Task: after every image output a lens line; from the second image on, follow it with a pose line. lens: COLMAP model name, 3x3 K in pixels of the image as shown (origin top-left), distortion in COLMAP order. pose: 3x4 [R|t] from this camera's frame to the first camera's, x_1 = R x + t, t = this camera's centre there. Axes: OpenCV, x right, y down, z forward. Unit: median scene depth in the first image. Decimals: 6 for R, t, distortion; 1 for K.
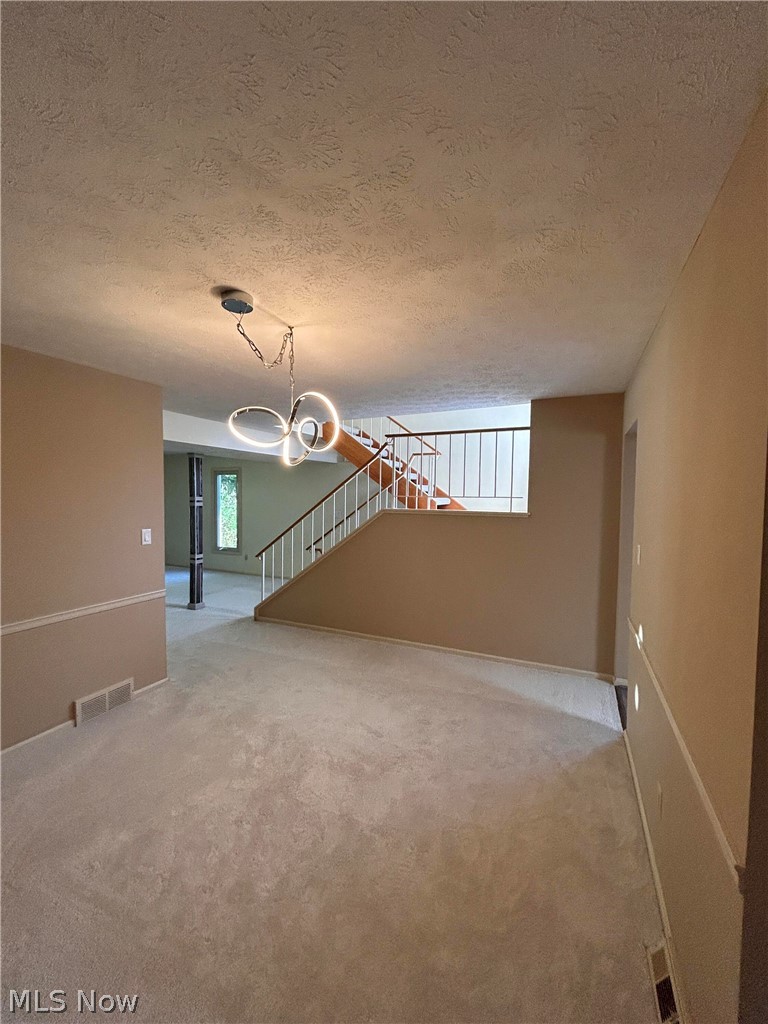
lens RADIAL K [[408.6, 0, 386.9], [0, 408.6, 516.0], [0, 0, 1]] dist [0.001050, -0.000092]
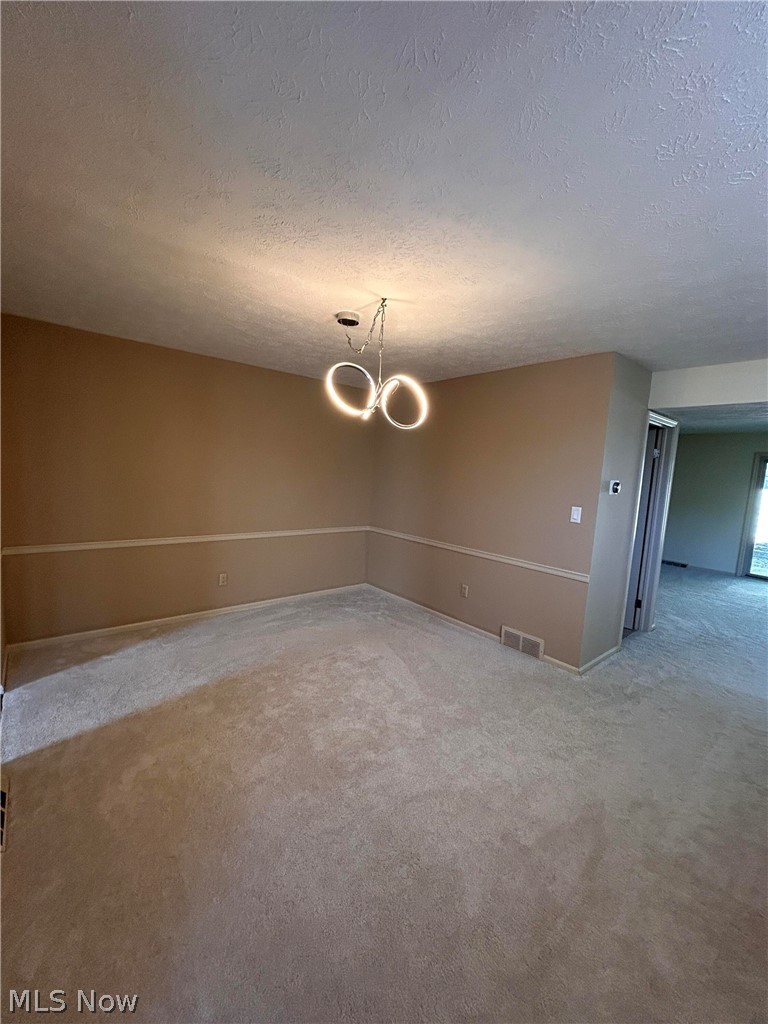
lens RADIAL K [[410.6, 0, 386.4], [0, 410.6, 514.4], [0, 0, 1]] dist [-0.001058, 0.000671]
pose [[-0.422534, 0.068006, -0.903792, 0.513475], [-0.101586, 0.987344, 0.121786, -0.025387], [0.900636, 0.143272, -0.410277, 1.017080]]
